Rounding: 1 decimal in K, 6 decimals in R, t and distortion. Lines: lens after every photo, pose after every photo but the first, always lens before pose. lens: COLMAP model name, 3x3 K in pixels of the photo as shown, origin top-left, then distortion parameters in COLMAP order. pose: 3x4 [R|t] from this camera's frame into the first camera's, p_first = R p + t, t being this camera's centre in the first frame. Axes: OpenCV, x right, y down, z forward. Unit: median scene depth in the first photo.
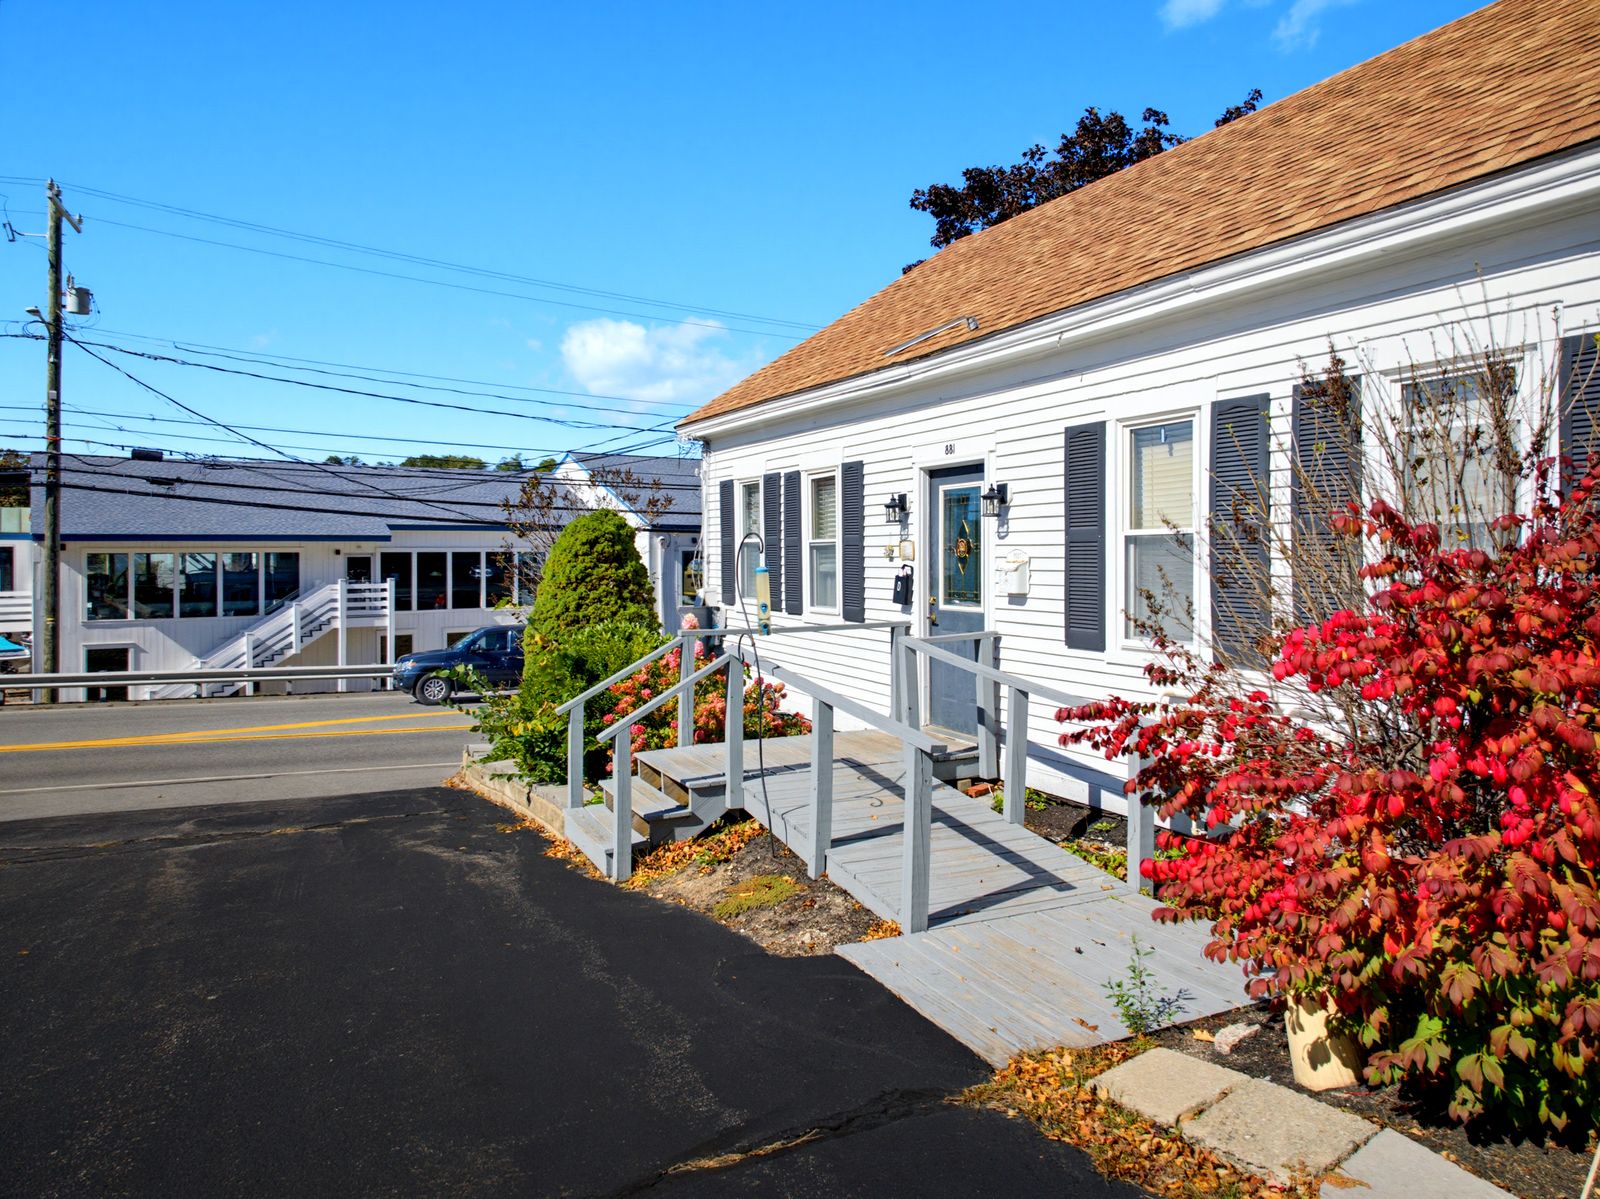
lens RADIAL K [[1108.3, 0, 818.5], [0, 1108.3, 550.7], [0, 0, 1]] dist [0.003561, 0.000090]
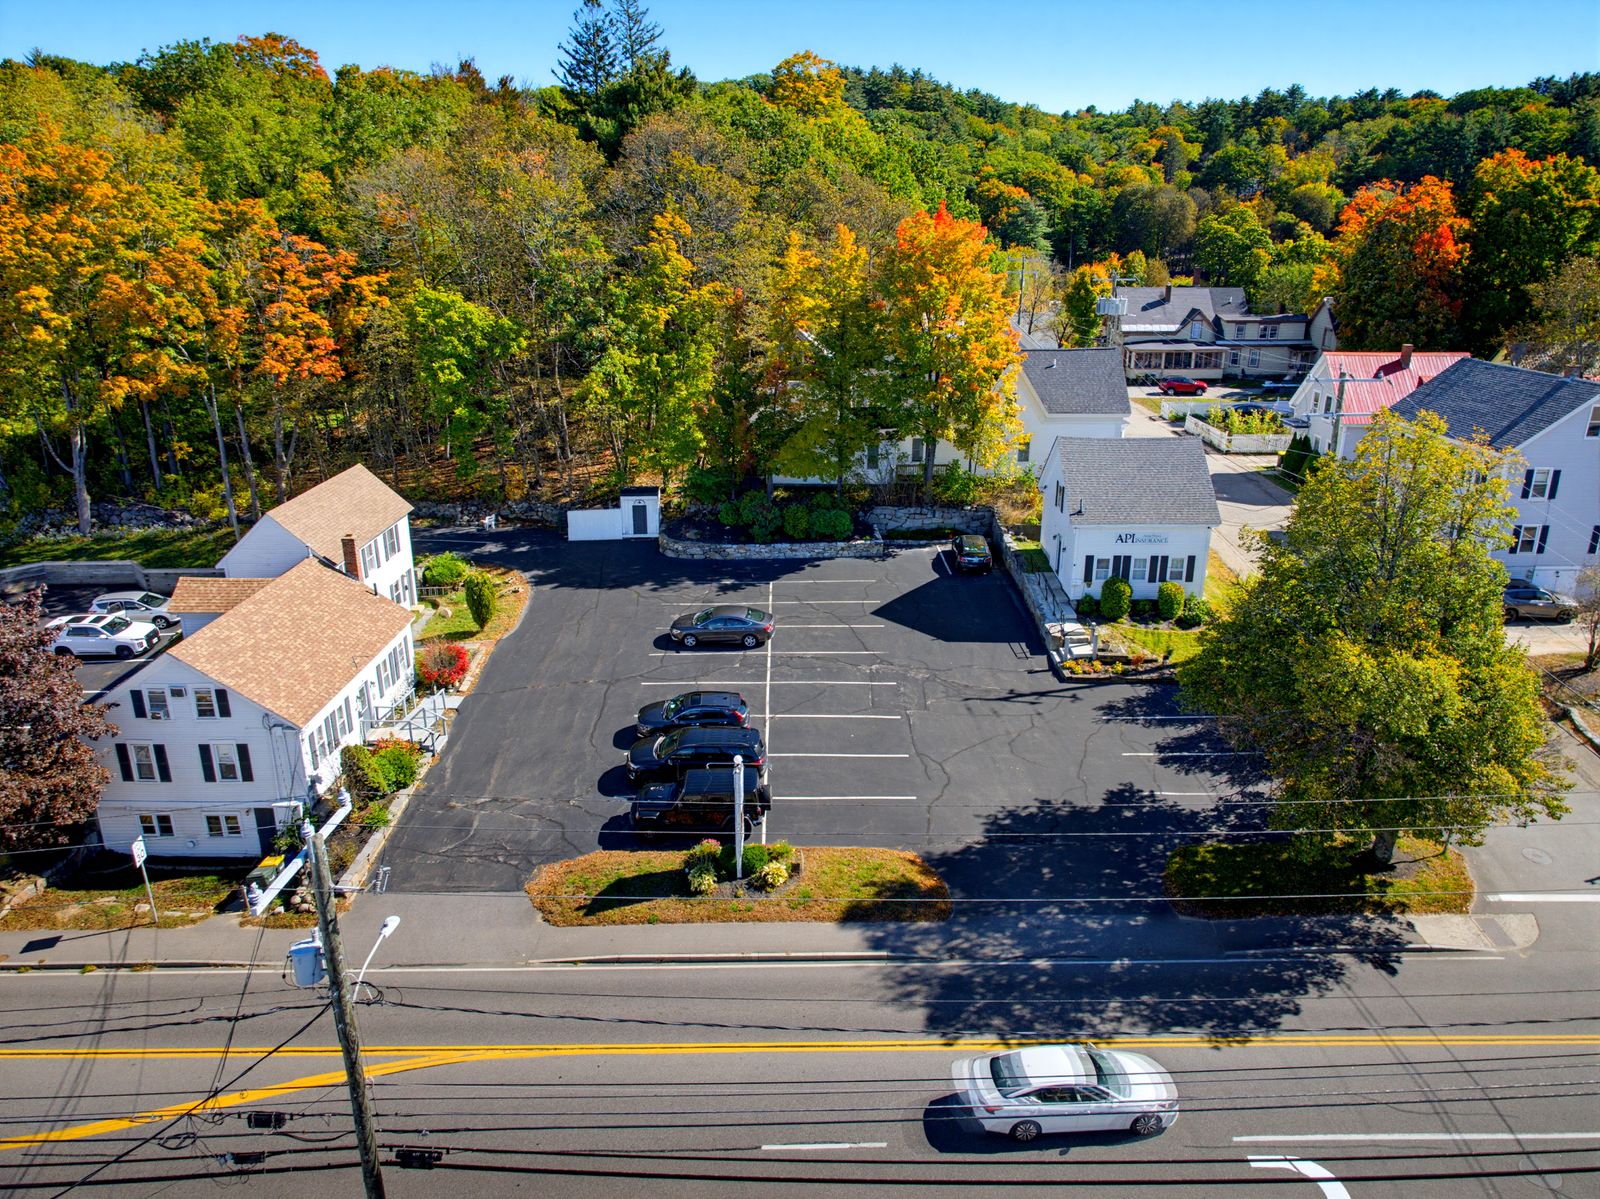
lens RADIAL K [[1090.1, 0, 802.4], [0, 1090.1, 597.5], [0, 0, 1]] dist [-0.003503, -0.001096]
pose [[-0.899979, -0.132396, 0.415341, -3.424215], [0.005731, 0.949090, 0.314954, -1.857280], [-0.435895, 0.285832, -0.853402, 3.945527]]
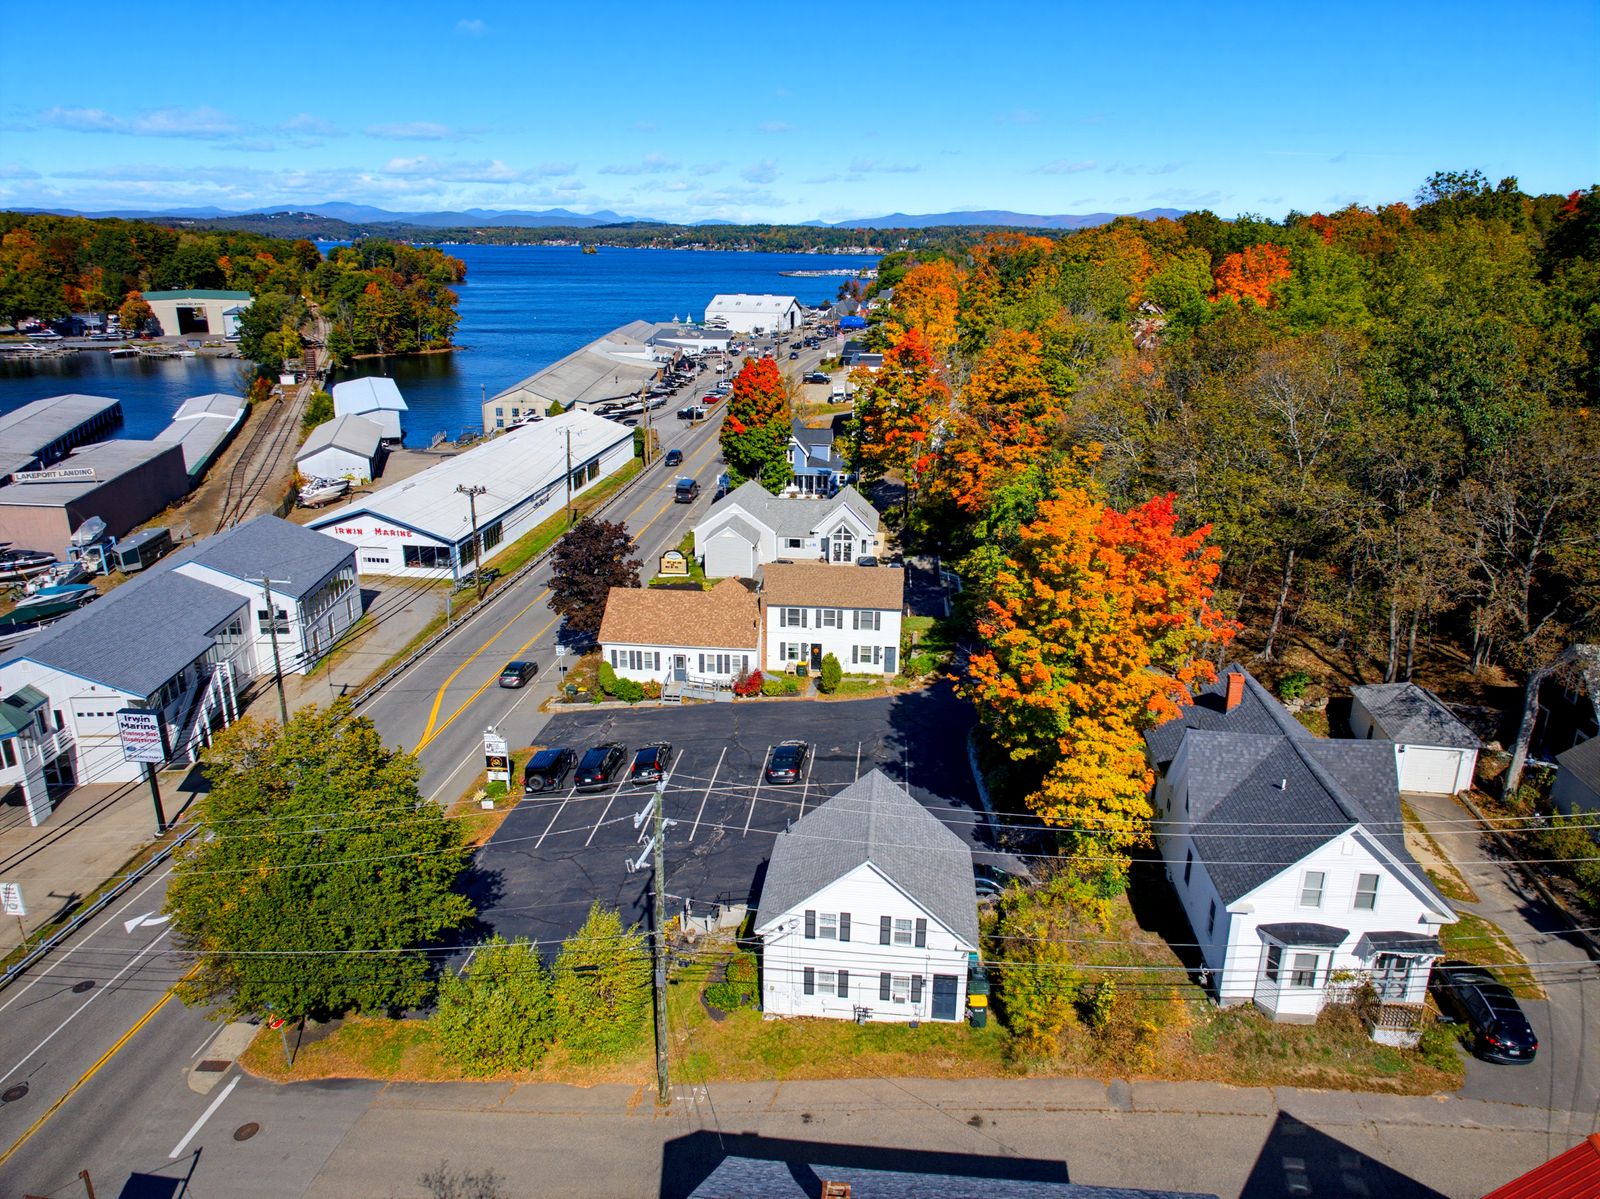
lens RADIAL K [[1095.0, 0, 828.4], [0, 1095.0, 567.5], [0, 0, 1]] dist [-0.004550, -0.001022]
pose [[0.497851, -0.233331, 0.835285, -6.242458], [-0.022051, 0.959411, 0.281148, -3.130089], [-0.866982, -0.158389, 0.472498, -3.973168]]
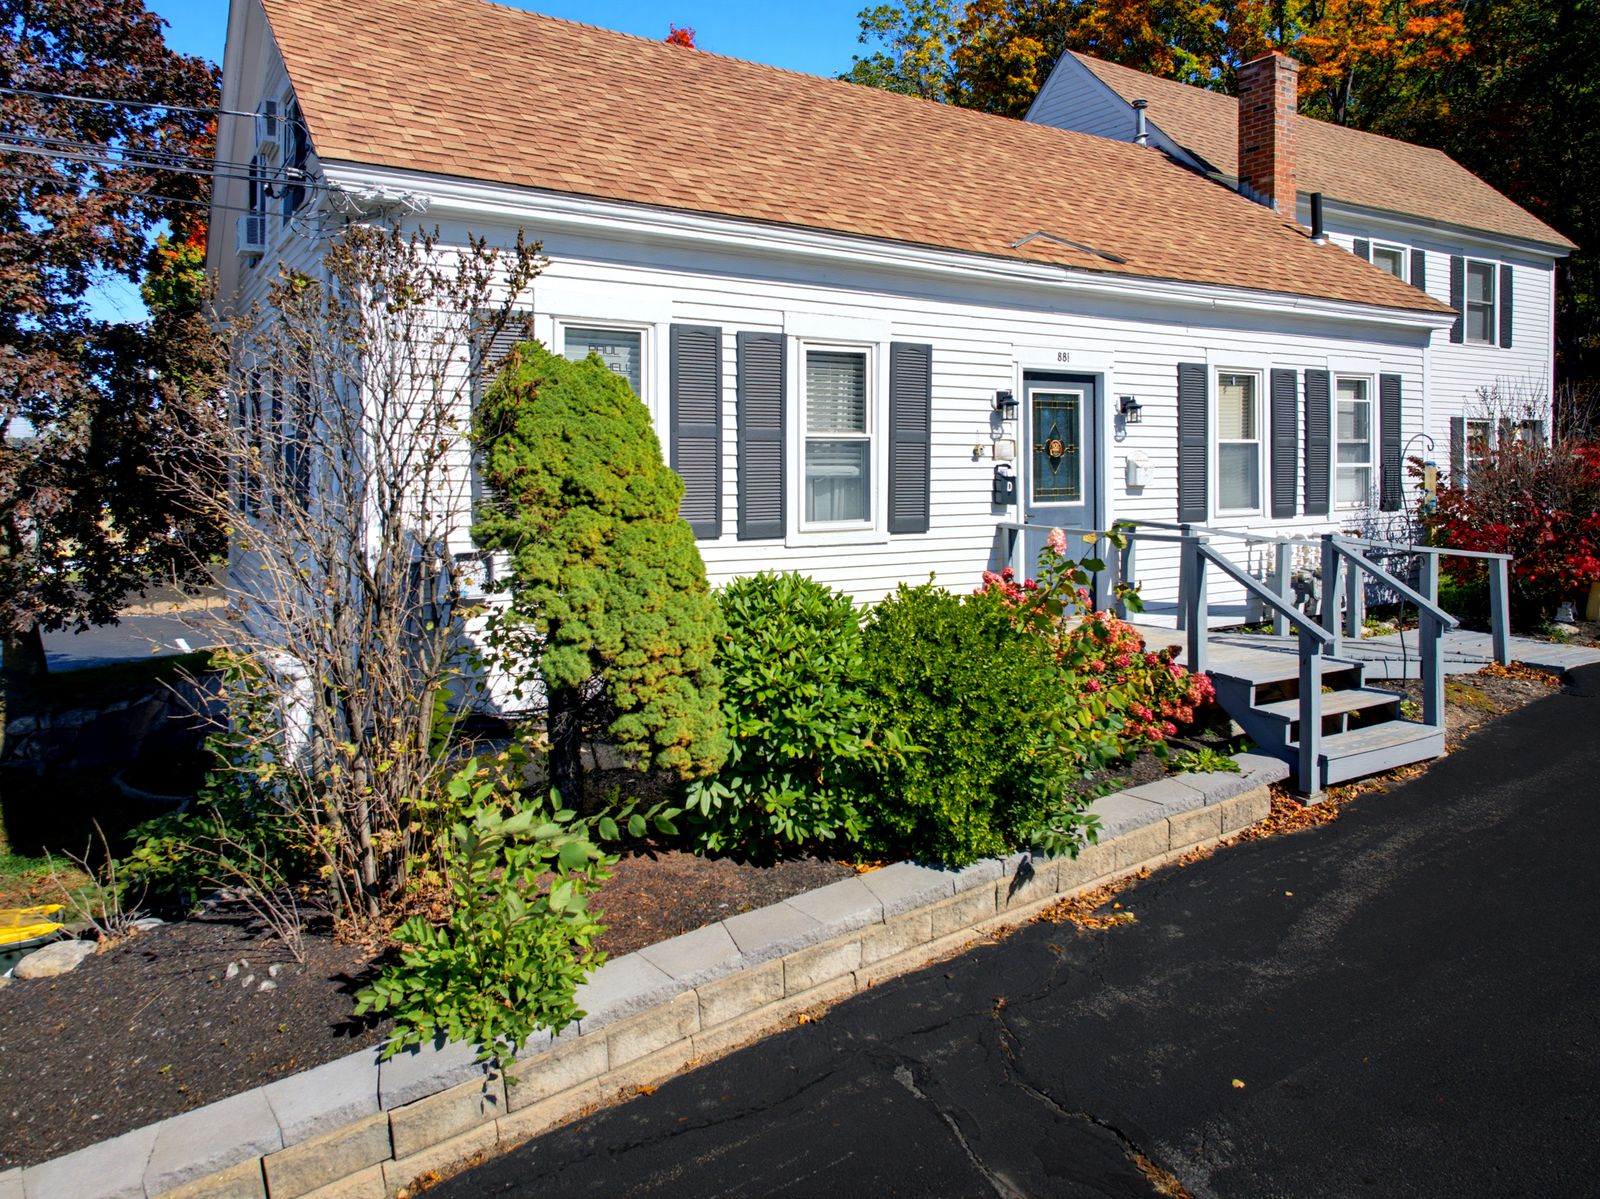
lens RADIAL K [[1120.7, 0, 801.9], [0, 1120.7, 481.4], [0, 0, 1]] dist [0.007556, 0.001629]
pose [[-0.109296, -0.009839, 0.993961, -0.873580], [0.000380, 0.999951, 0.009940, 0.017346], [-0.994009, 0.001464, -0.109287, 1.276379]]
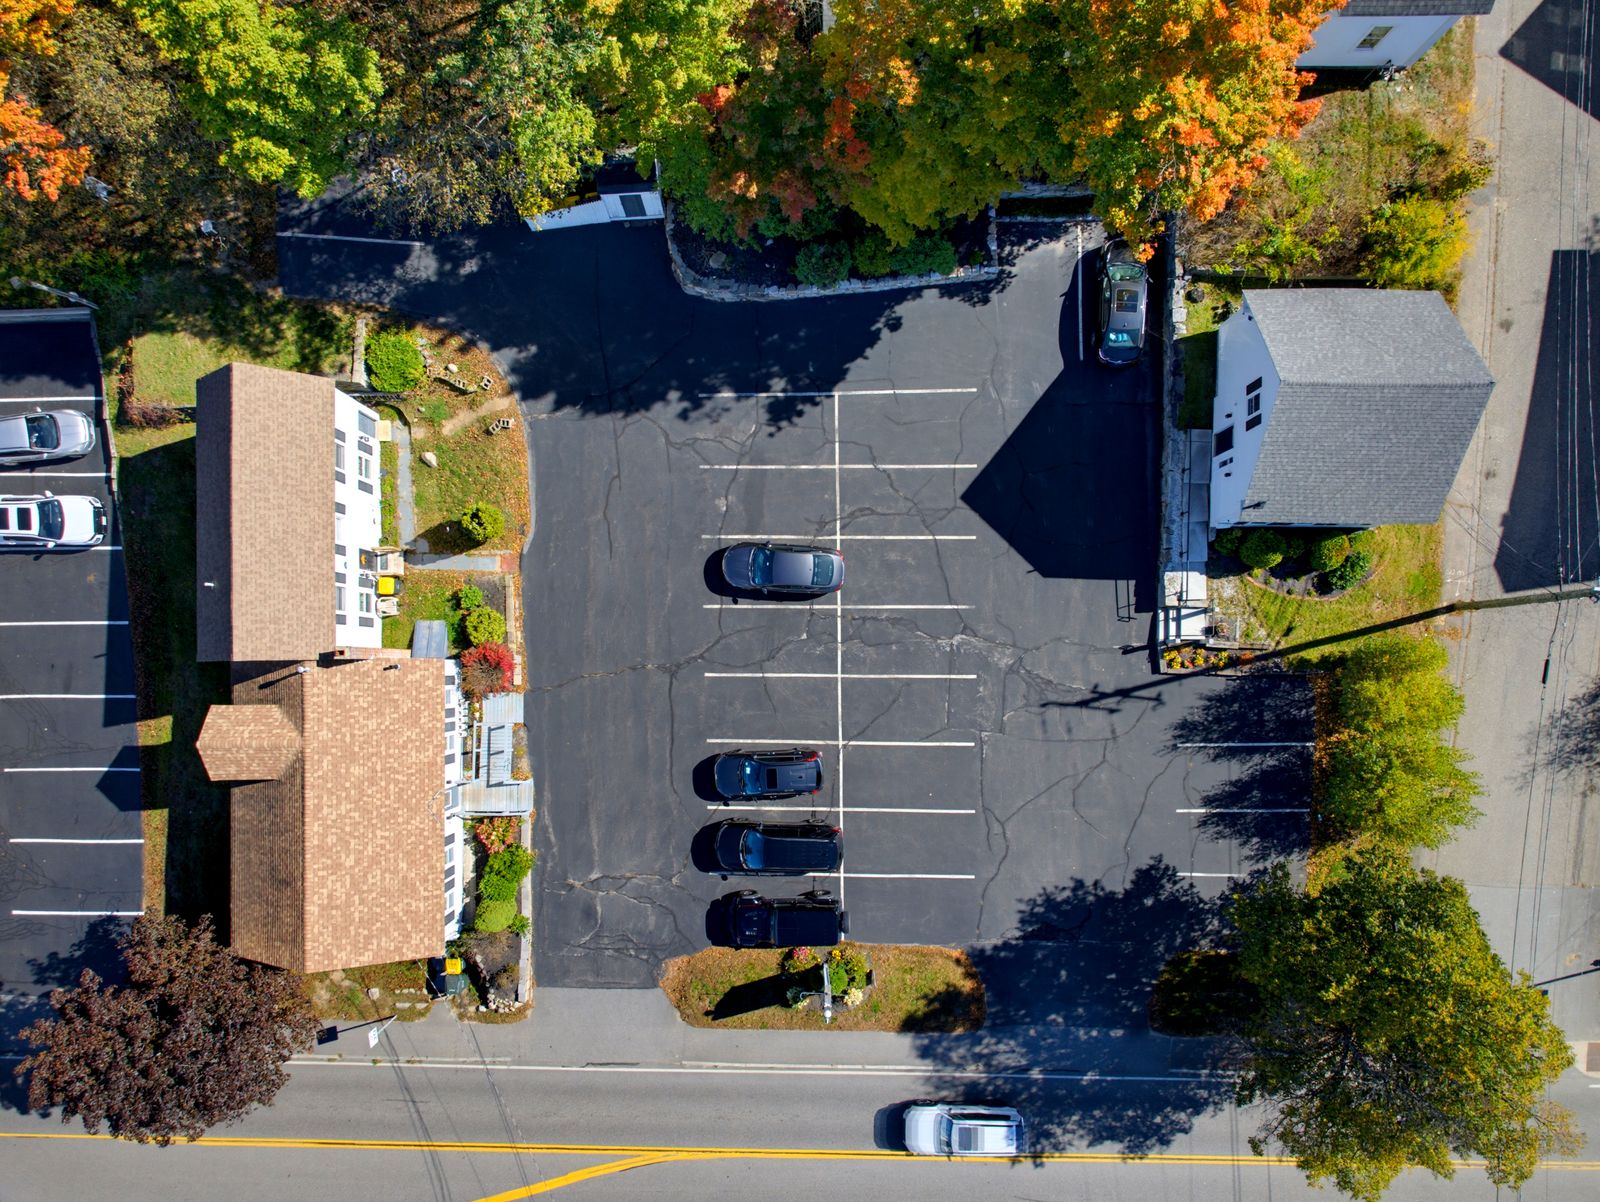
lens RADIAL K [[1088.7, 0, 800.8], [0, 1088.7, 604.4], [0, 0, 1]] dist [-0.003231, -0.000062]
pose [[-0.899326, -0.437278, -0.001141, -0.877385], [0.001127, -0.004928, 0.999987, -4.690485], [-0.437278, 0.899313, 0.004924, -0.524482]]
